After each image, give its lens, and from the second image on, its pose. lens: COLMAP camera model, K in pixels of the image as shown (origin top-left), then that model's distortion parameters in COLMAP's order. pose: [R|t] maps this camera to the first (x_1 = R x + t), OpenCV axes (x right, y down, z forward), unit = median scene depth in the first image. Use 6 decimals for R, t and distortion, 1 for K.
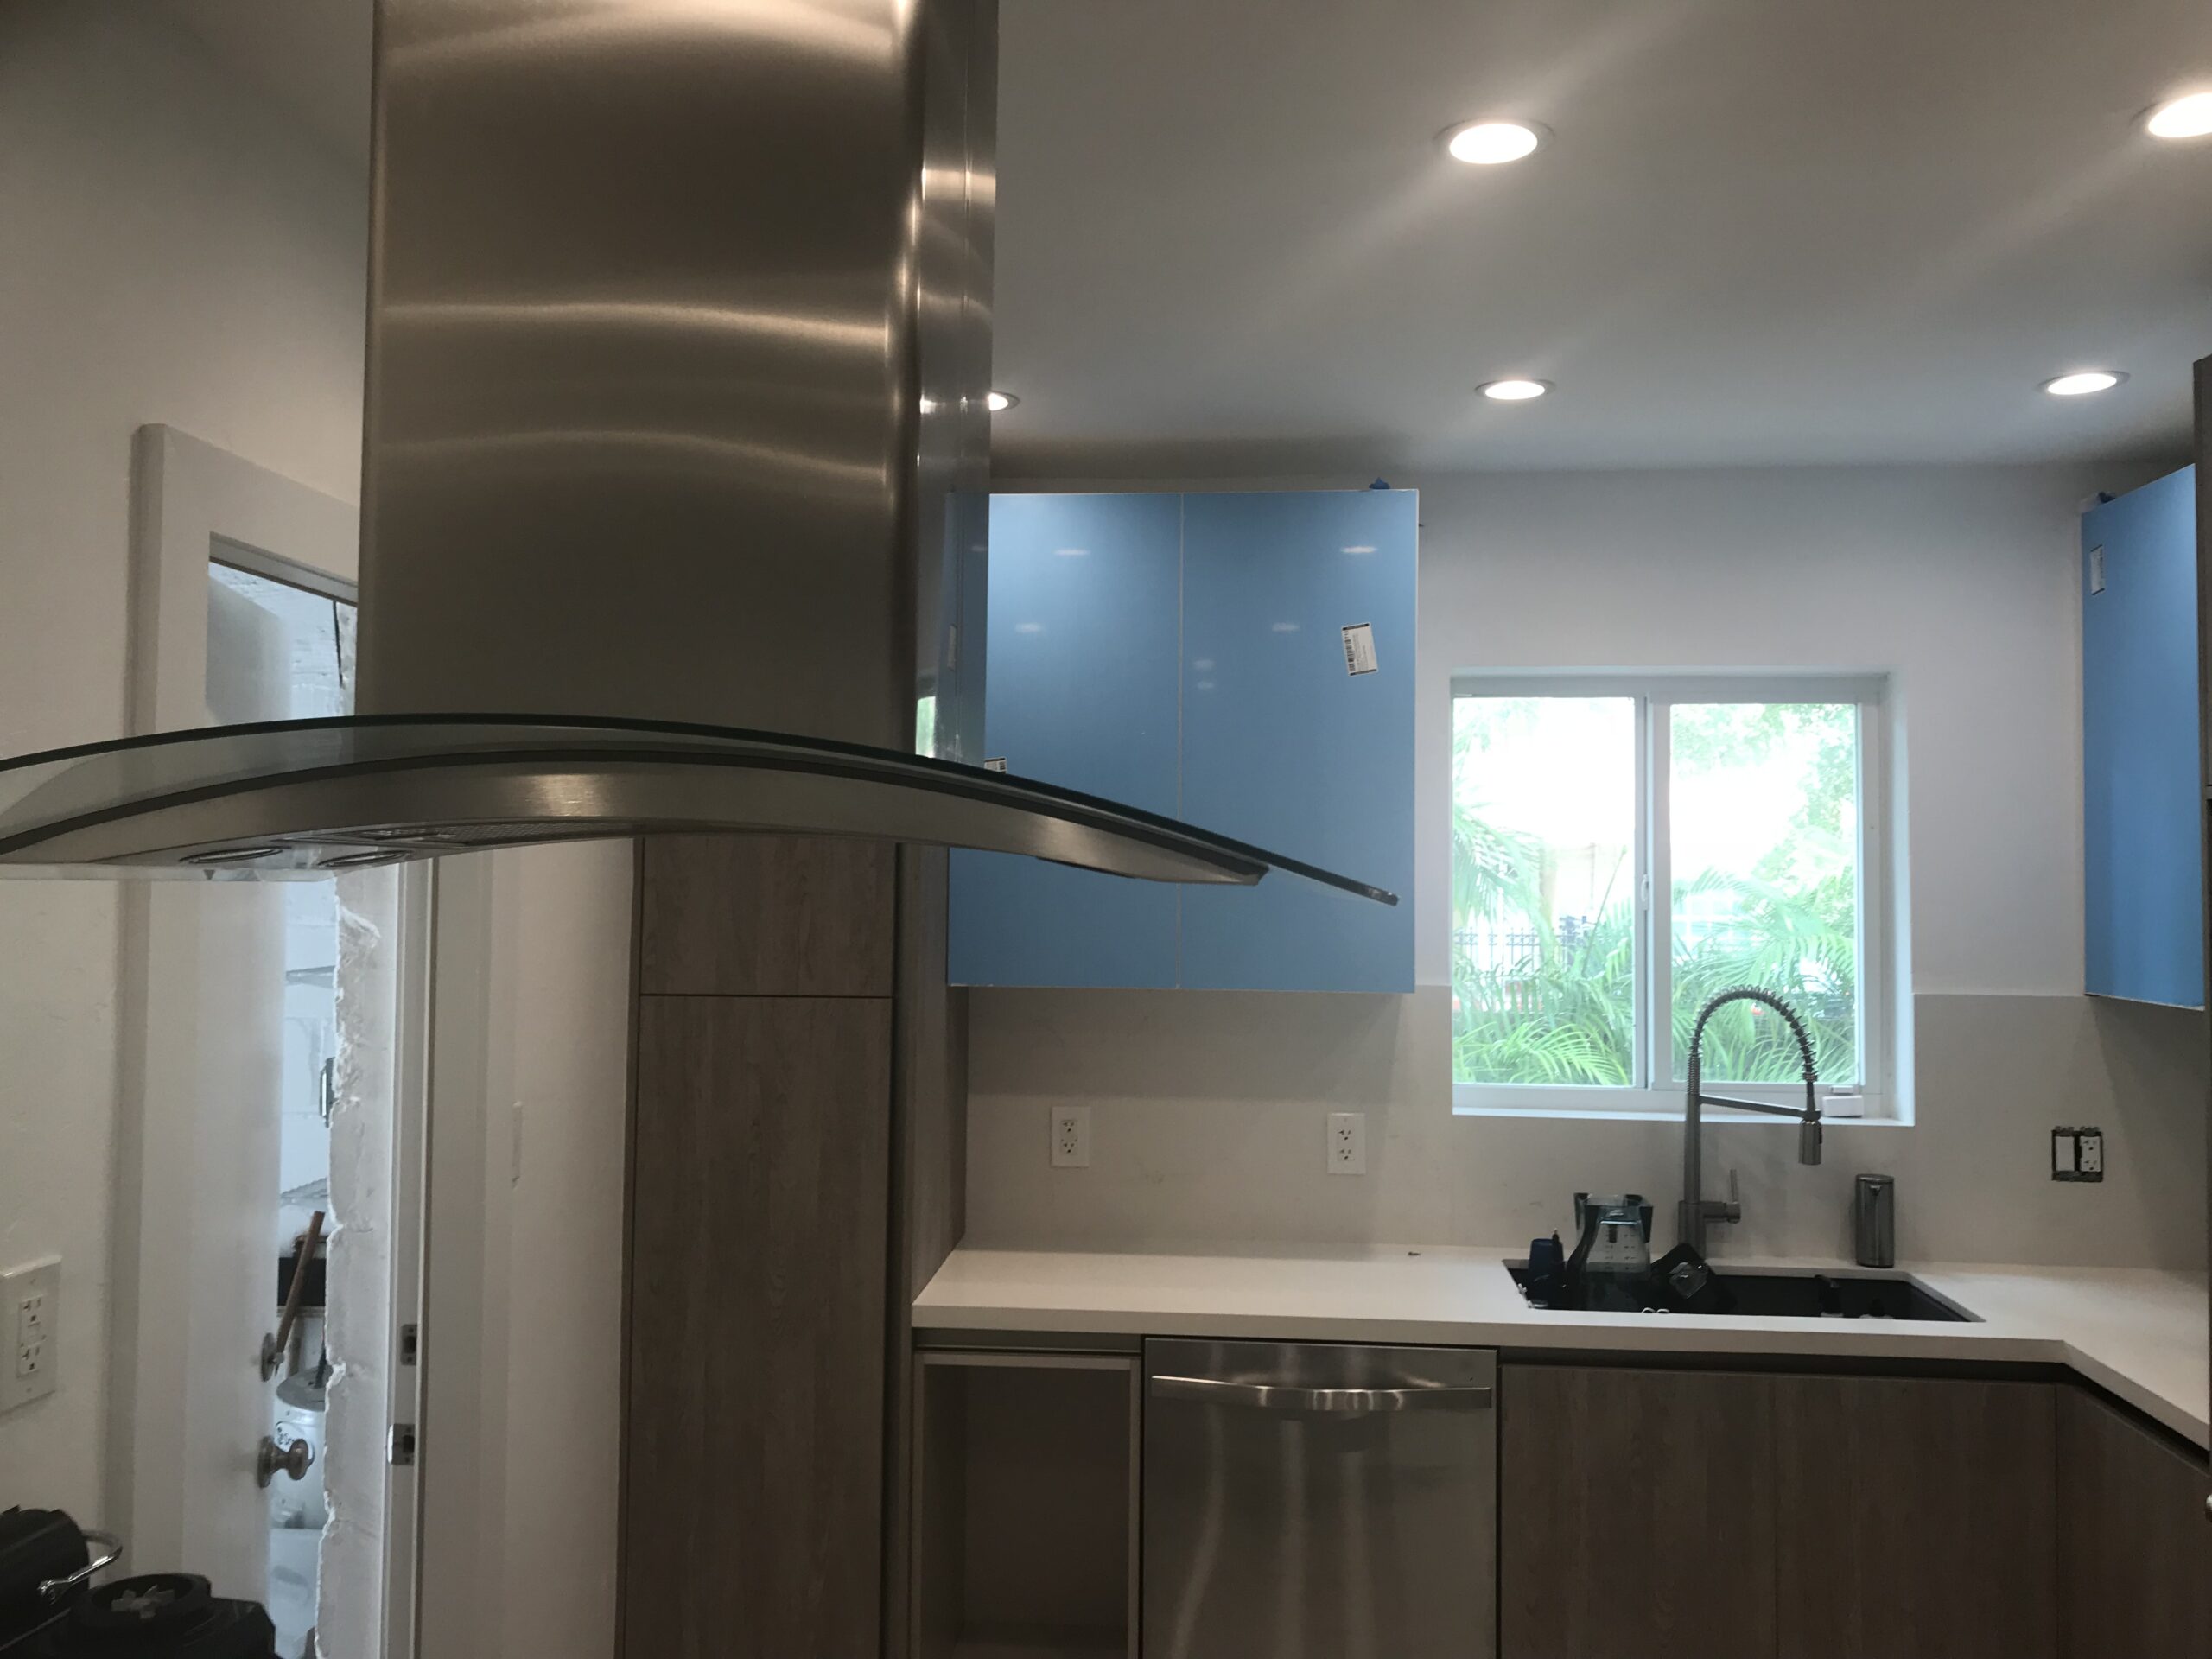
lens RADIAL K [[1824.0, 0, 1106.5], [0, 1824.0, 814.0], [0, 0, 1]] dist [0.069283, -0.102945]
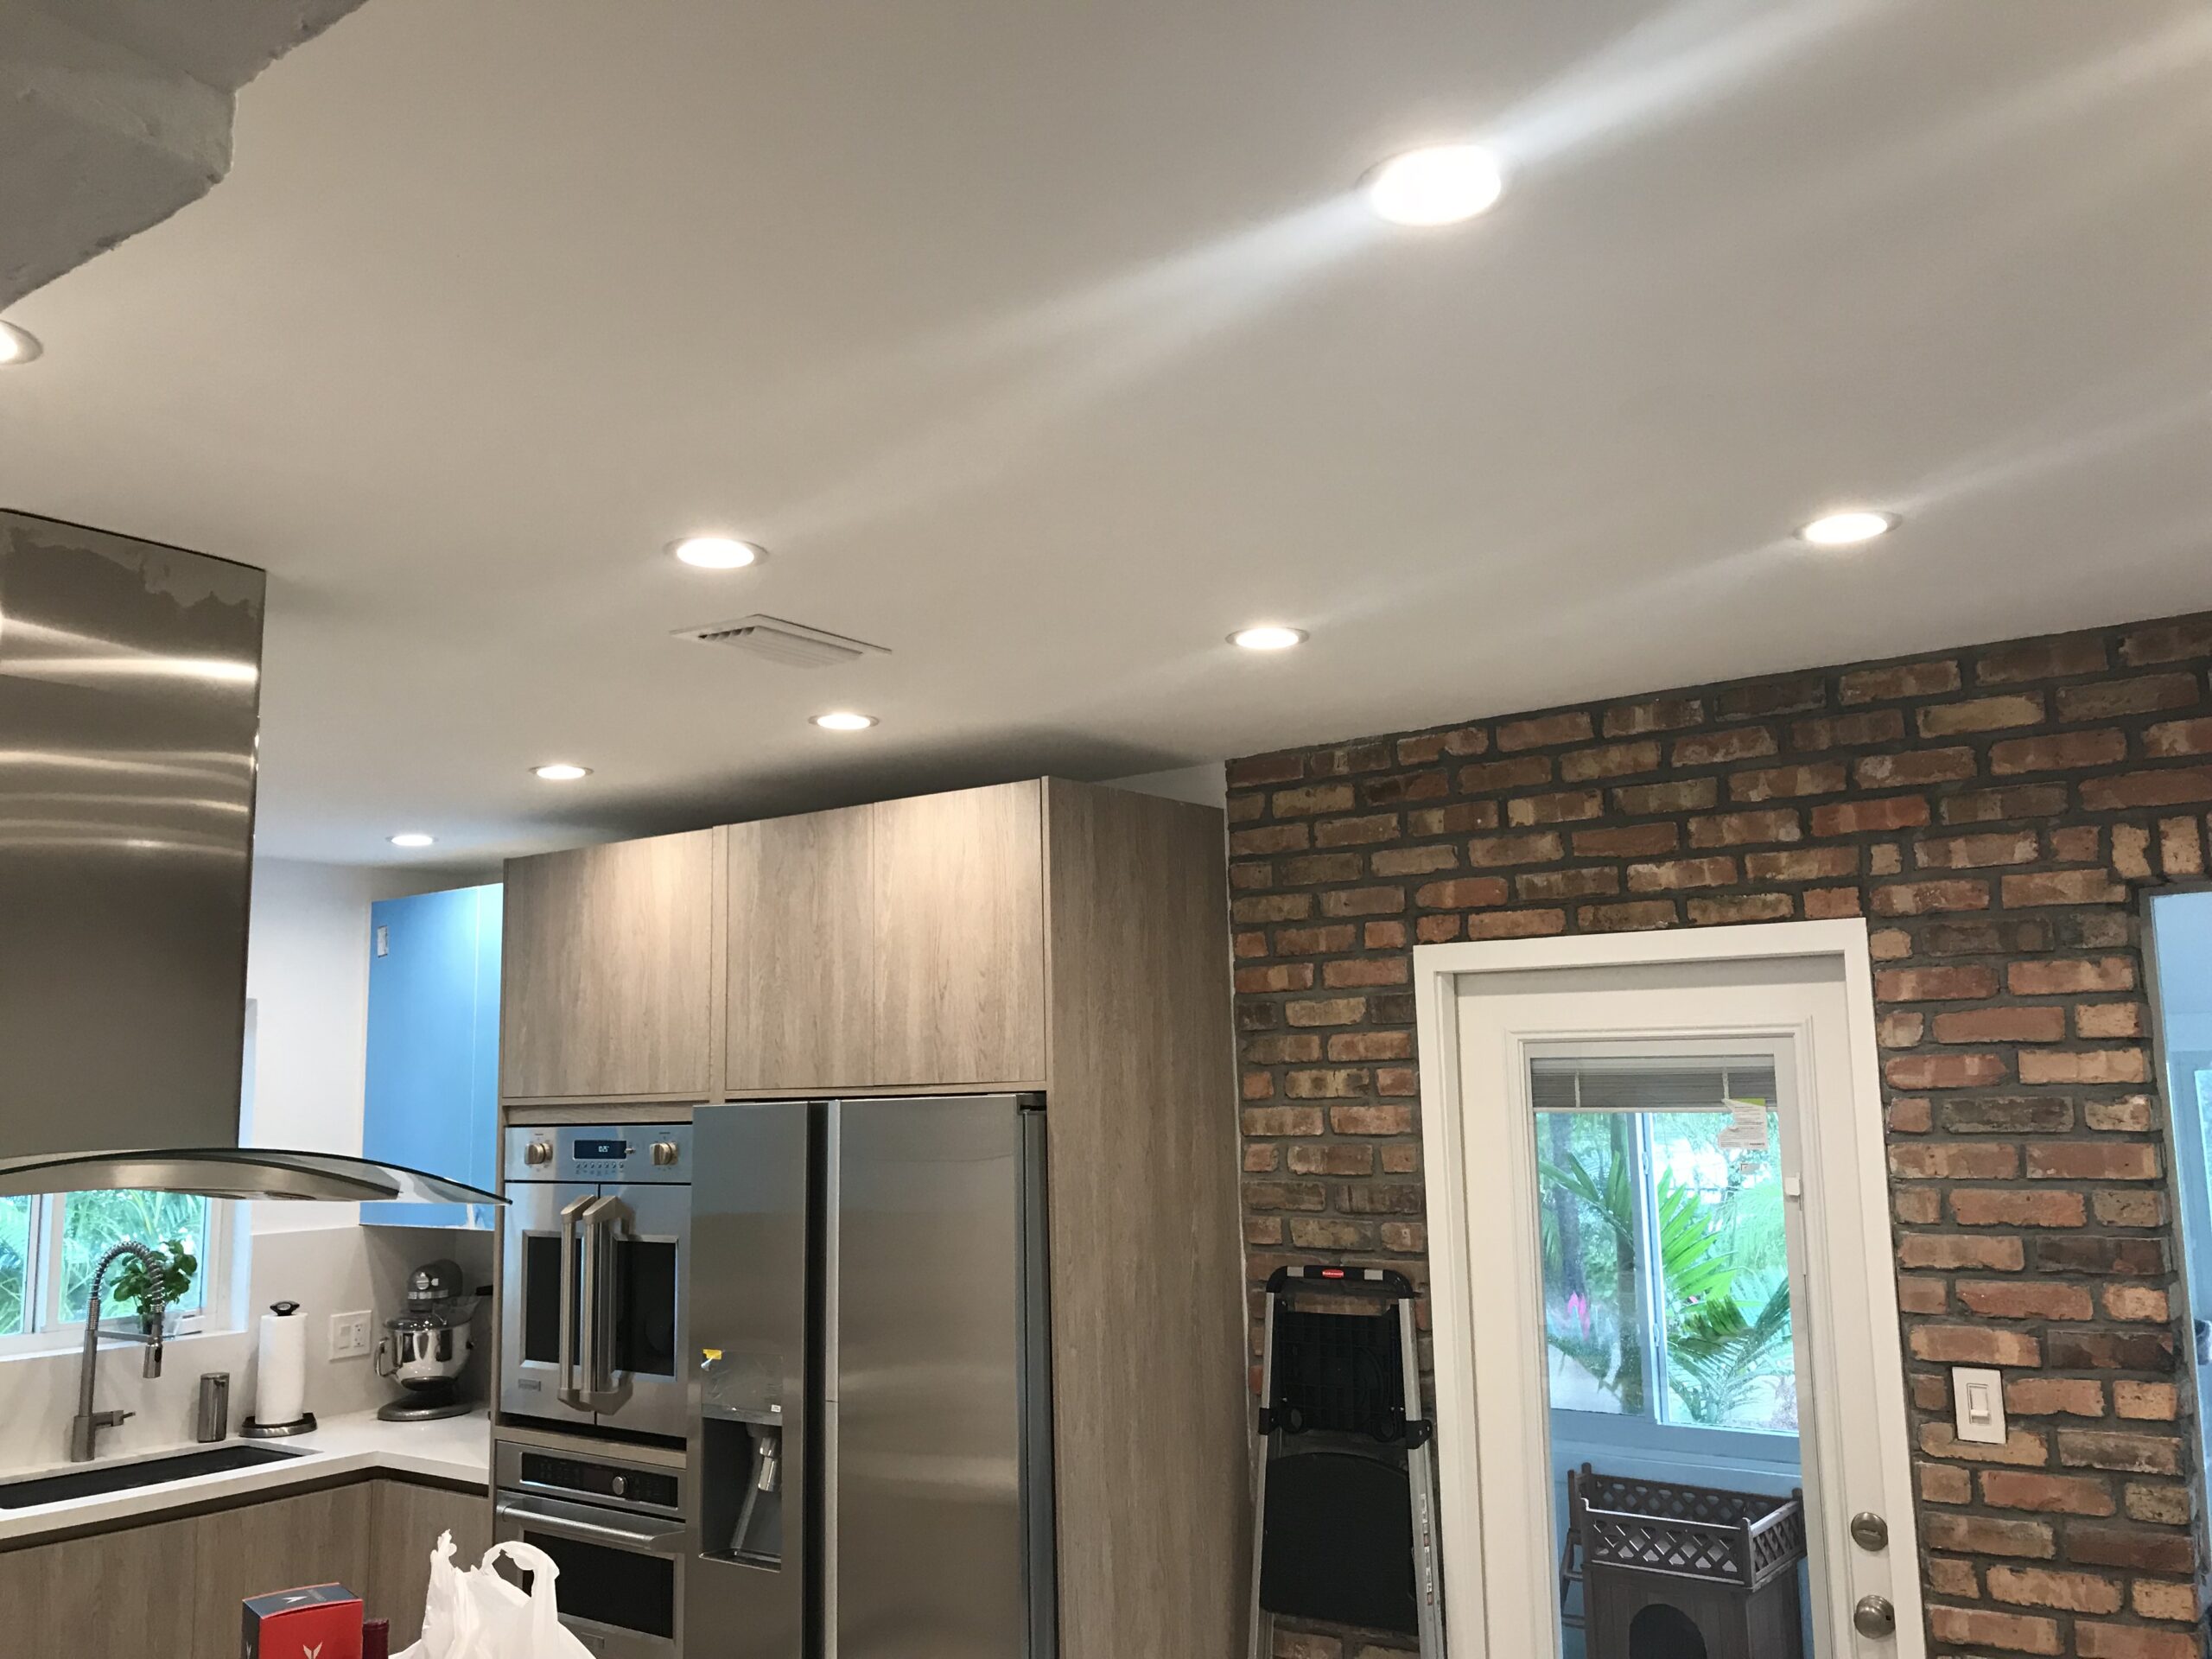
lens RADIAL K [[1824.0, 0, 1106.5], [0, 1824.0, 814.0], [0, 0, 1]] dist [0.069283, -0.102945]
pose [[0.529683, 0.102558, 0.841973, -0.438766], [-0.001171, 0.992751, -0.120187, -0.053733], [-0.848195, 0.062675, 0.525963, -0.317711]]
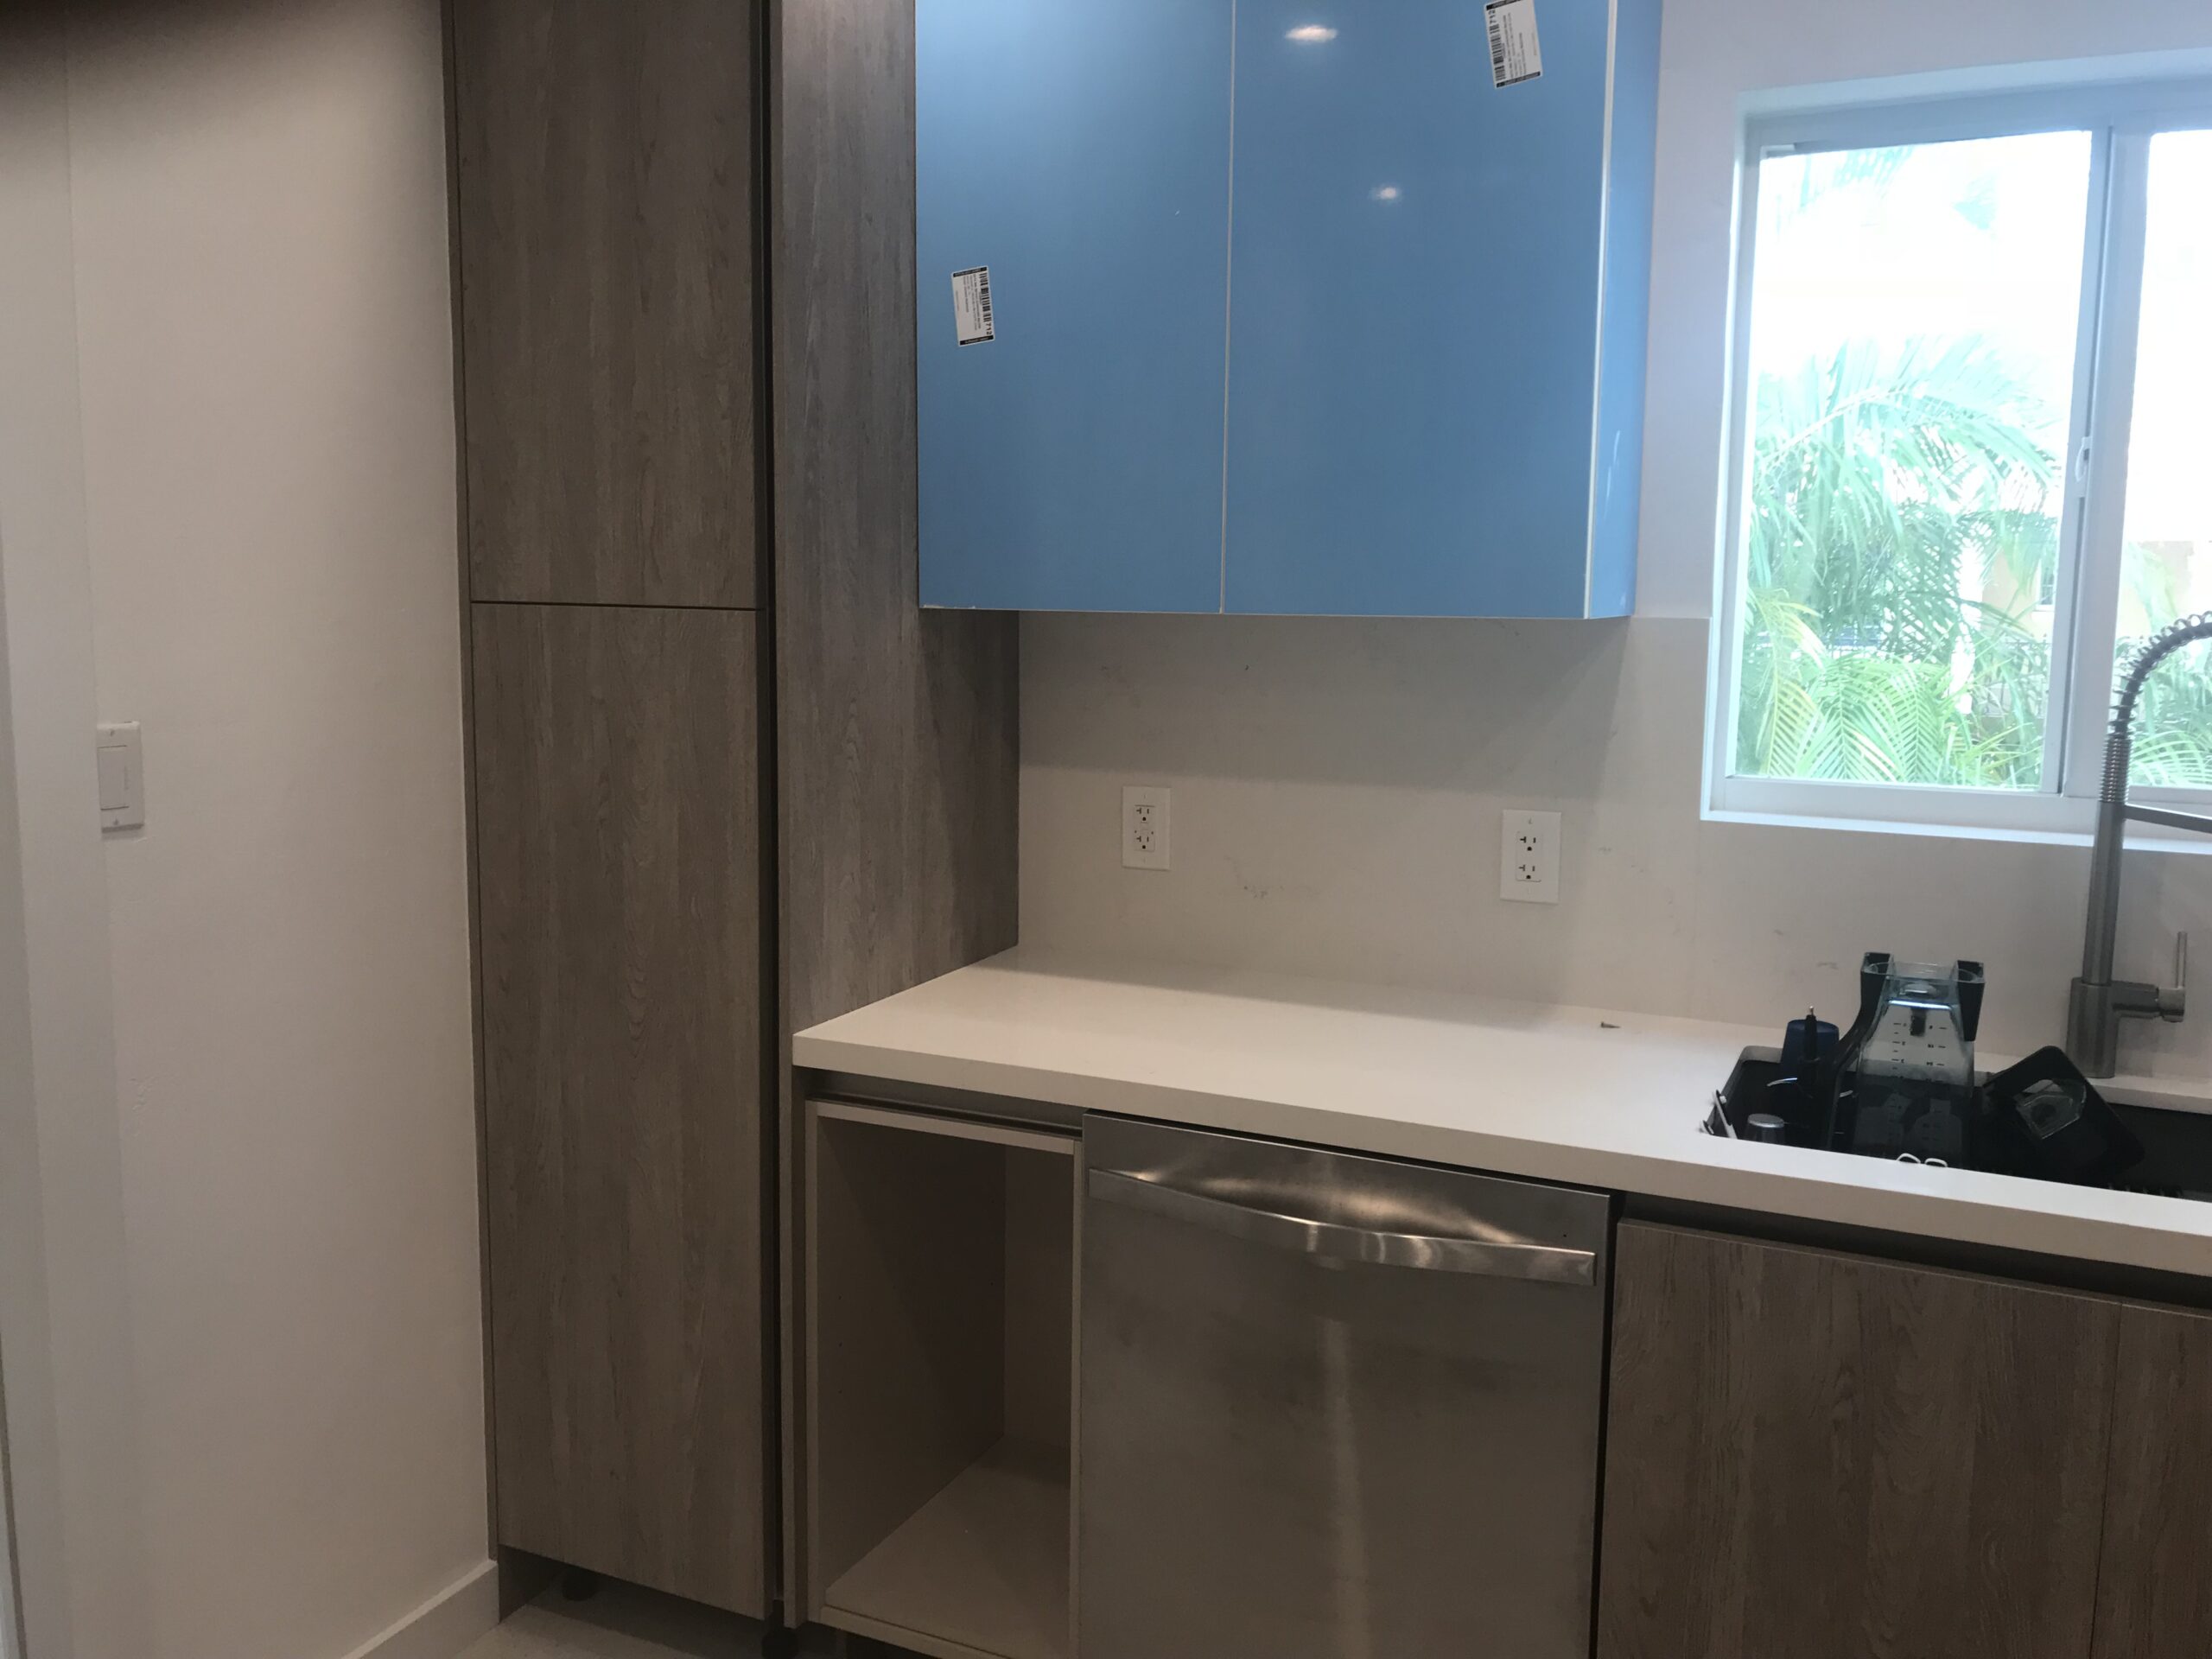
lens RADIAL K [[1790.3, 0, 1101.8], [0, 1790.3, 806.6], [0, 0, 1]] dist [0.087452, -0.097650]
pose [[0.939673, 0.044538, -0.339161, 0.215487], [0.006750, 0.988881, 0.148558, 0.065737], [0.342007, -0.141886, 0.928924, 0.352055]]
